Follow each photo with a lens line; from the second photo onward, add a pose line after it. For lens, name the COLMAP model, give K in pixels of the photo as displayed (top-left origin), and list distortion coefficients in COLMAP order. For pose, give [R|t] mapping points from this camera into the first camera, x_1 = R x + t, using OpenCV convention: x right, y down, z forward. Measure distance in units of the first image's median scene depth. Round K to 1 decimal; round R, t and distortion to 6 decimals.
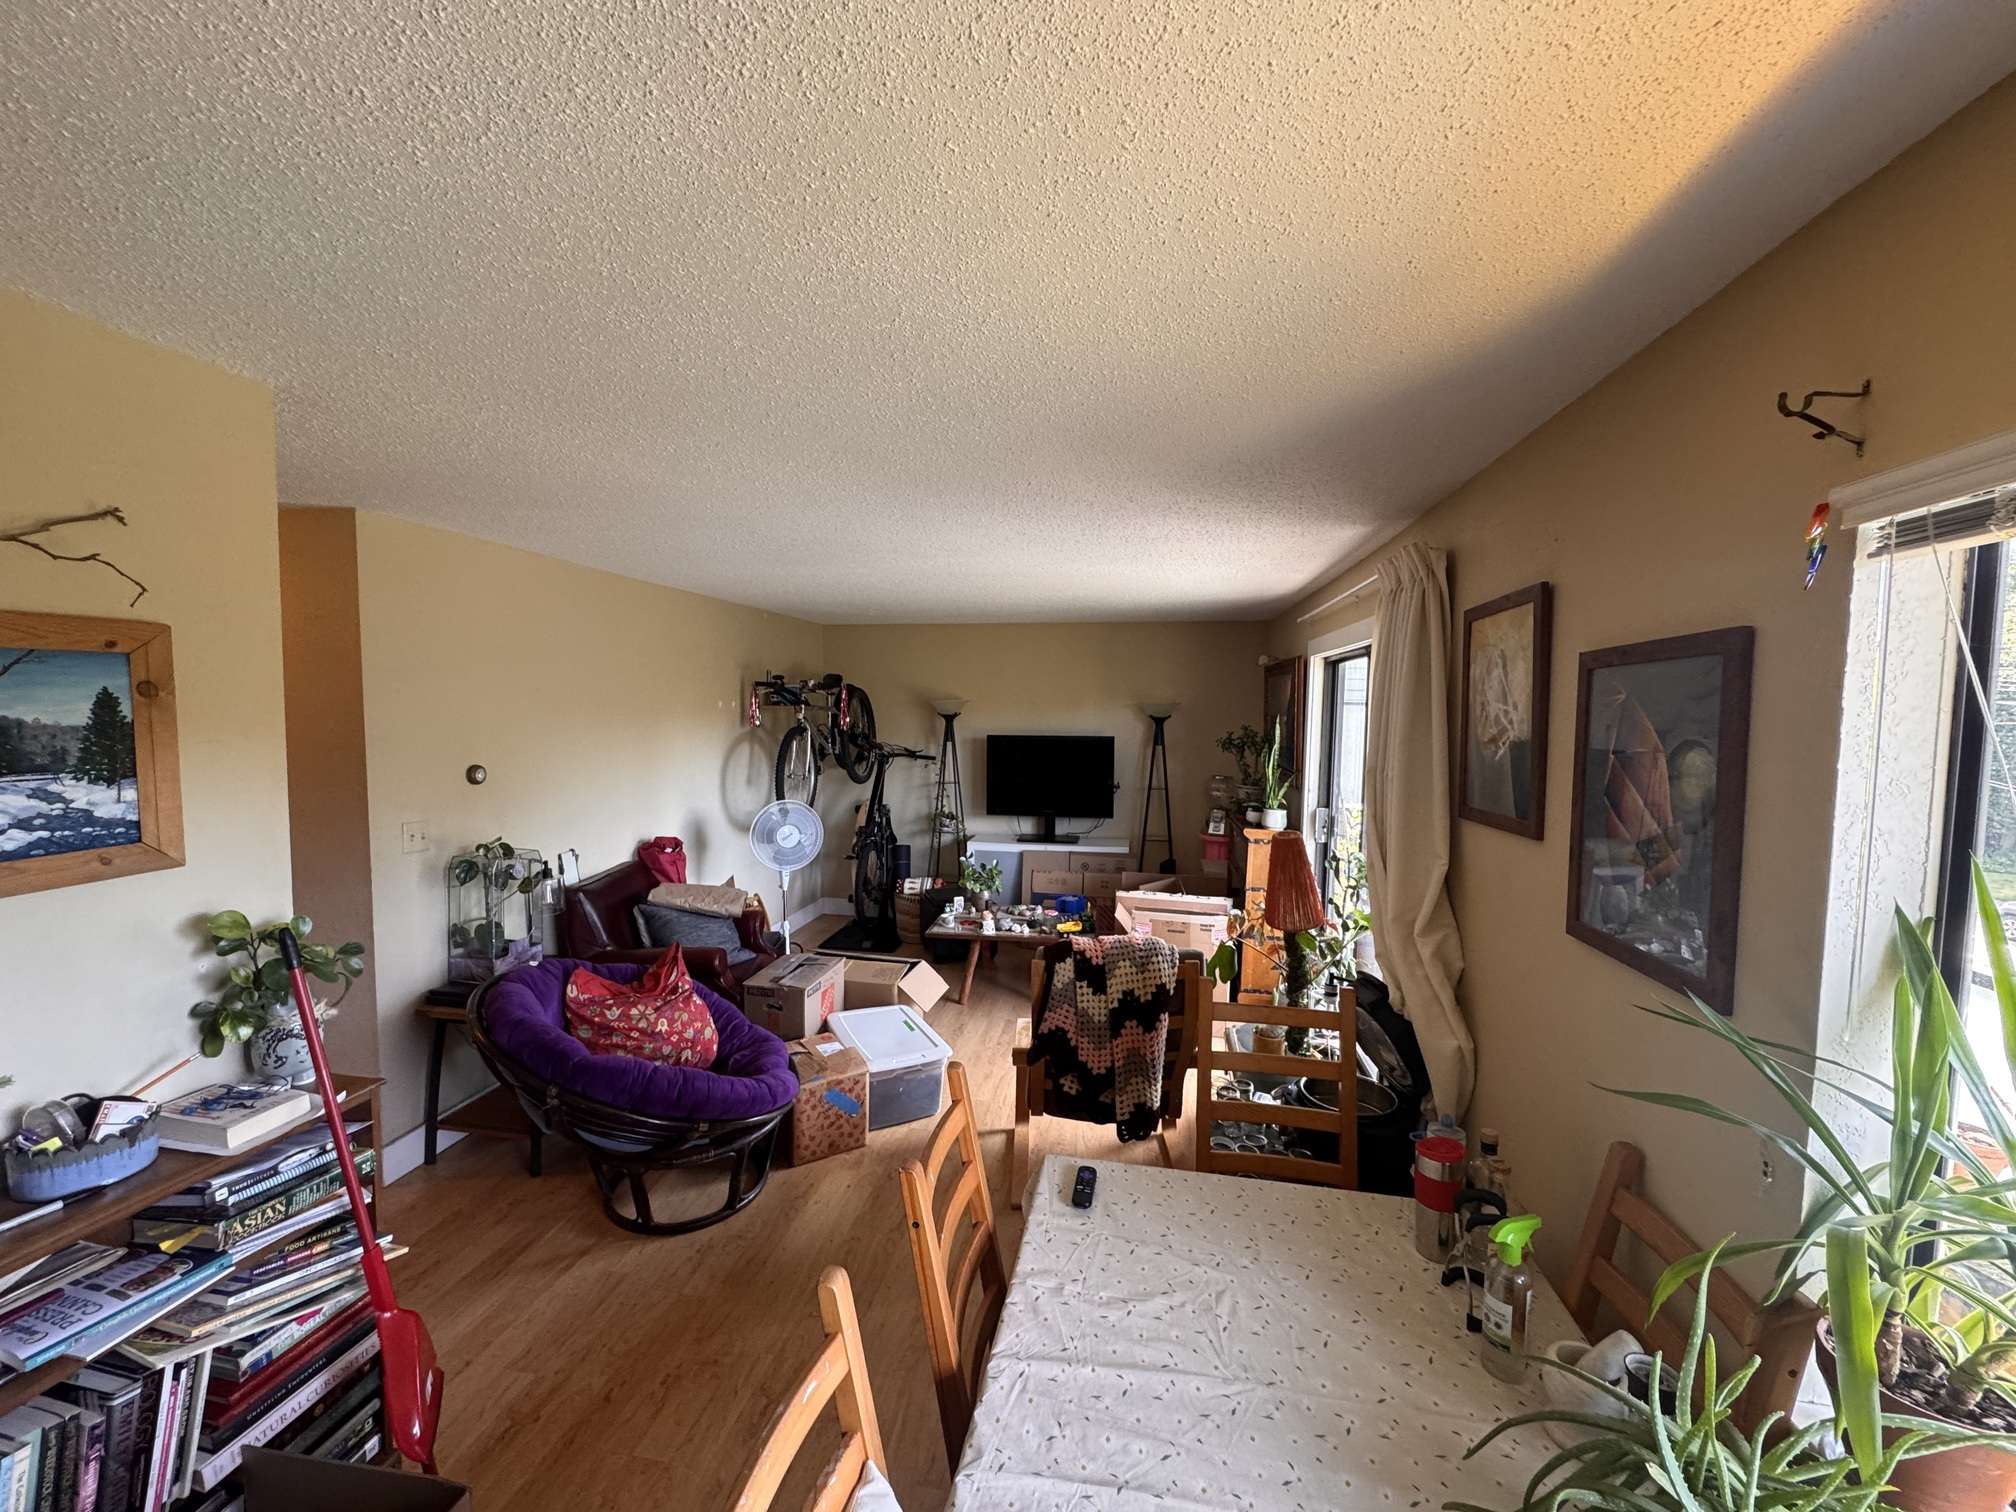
lens RADIAL K [[805.9, 0, 1008.0], [0, 805.9, 756.0], [0, 0, 1]] dist [-0.000106, -0.000089]
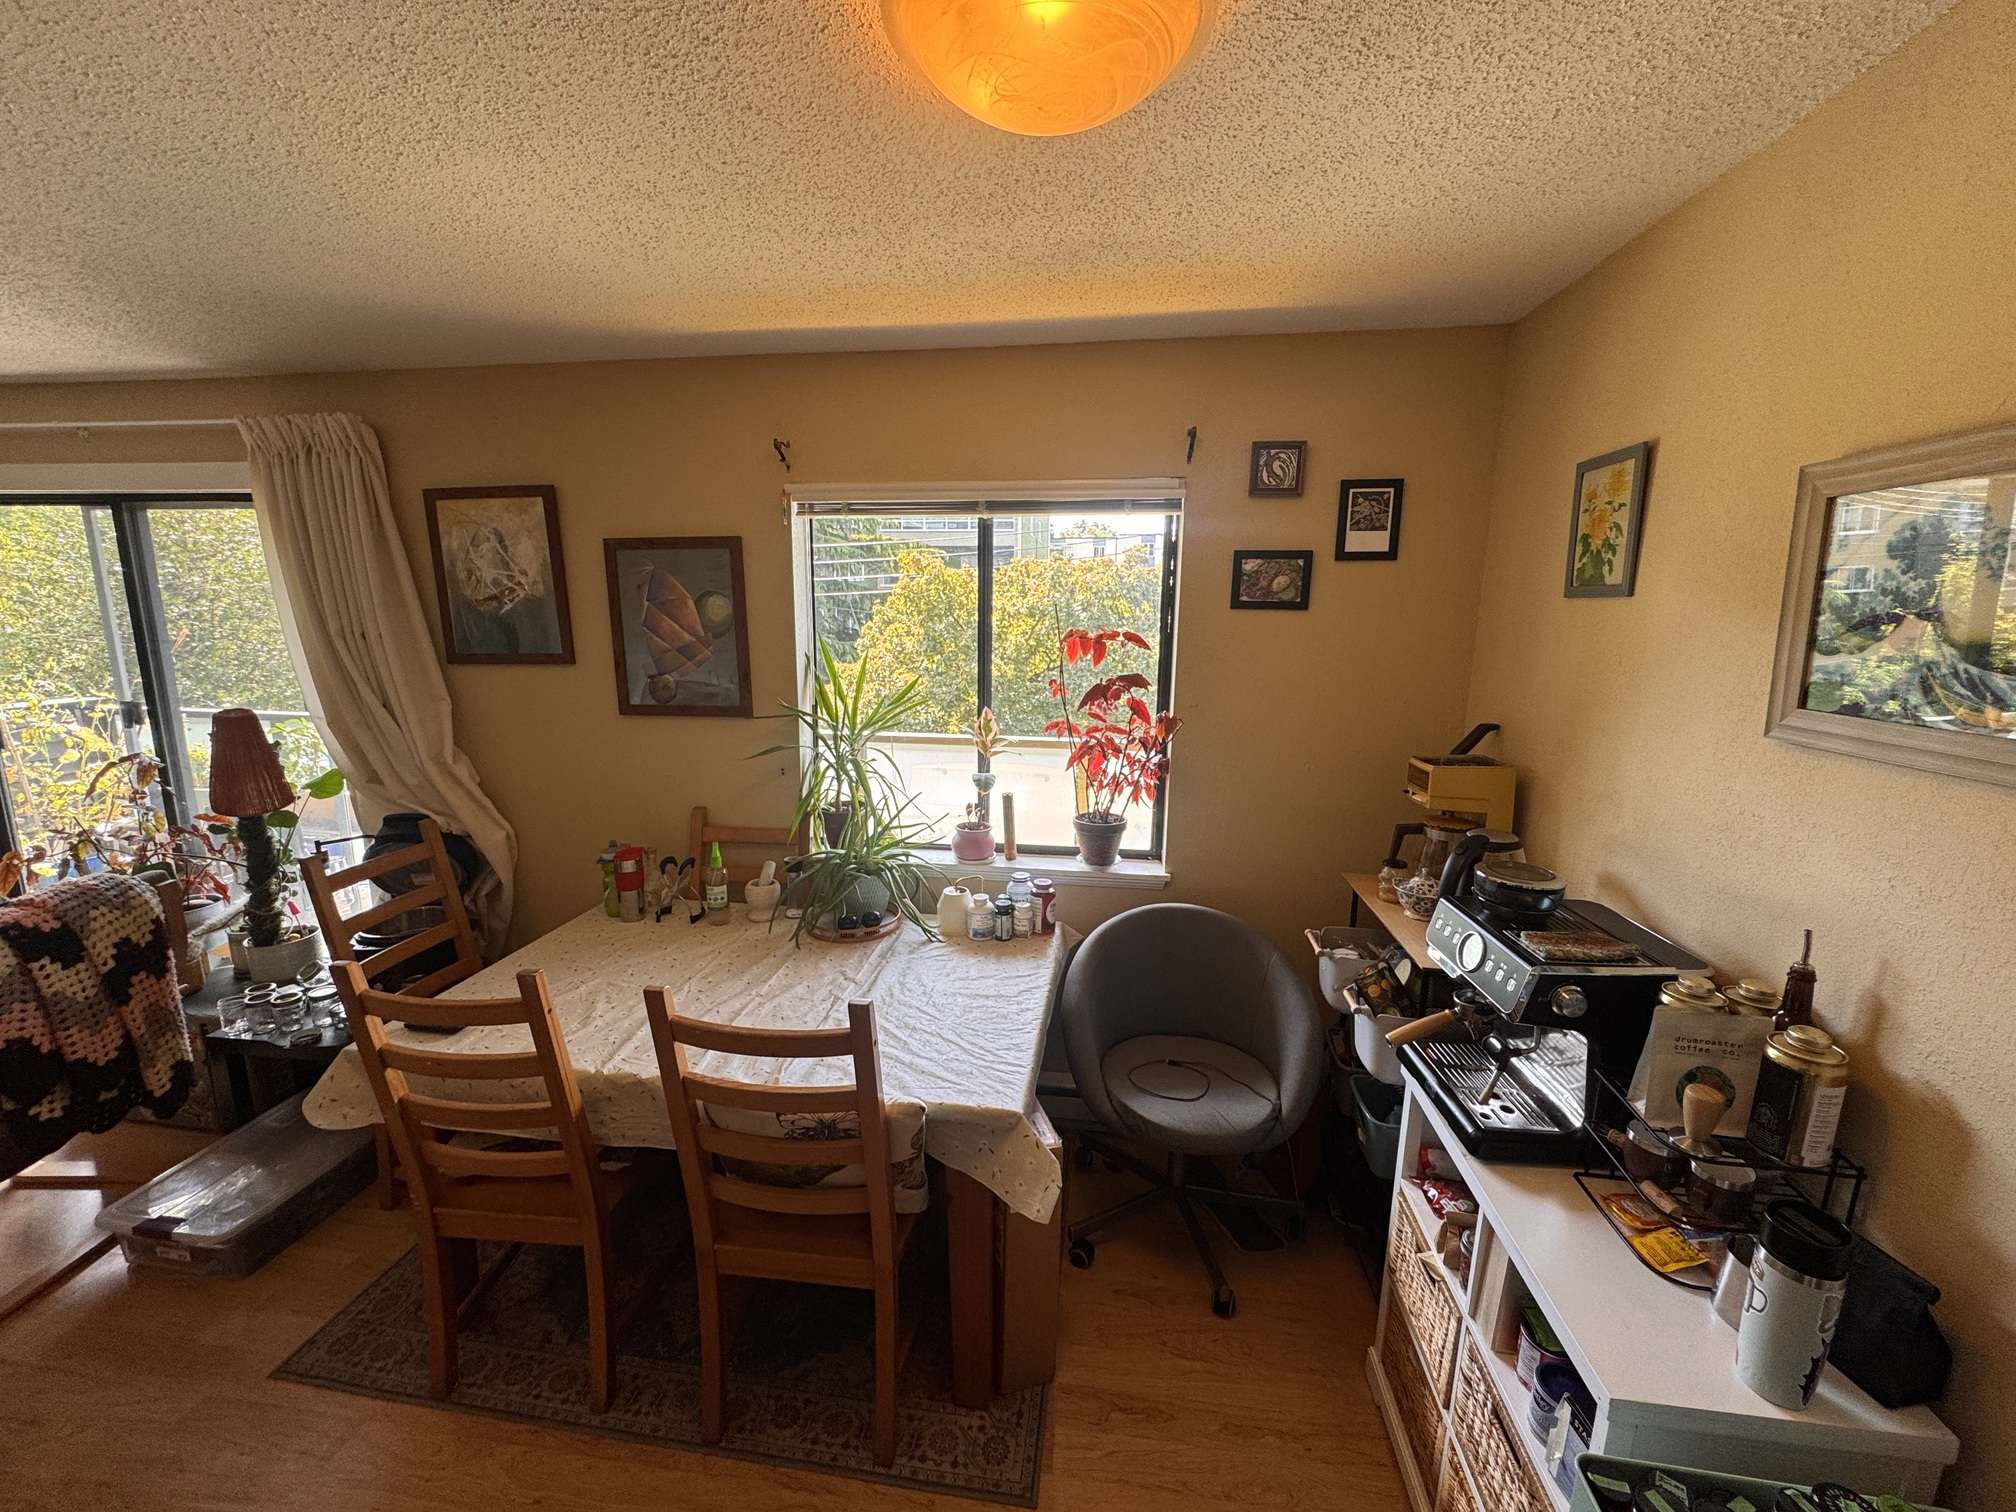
lens RADIAL K [[805.9, 0, 1008.0], [0, 805.9, 756.0], [0, 0, 1]] dist [-0.000106, -0.000089]
pose [[-0.033699, -0.201432, 0.978923, -0.724532], [0.050233, 0.977900, 0.202951, 0.006950], [-0.998169, 0.056014, -0.022836, 0.199653]]
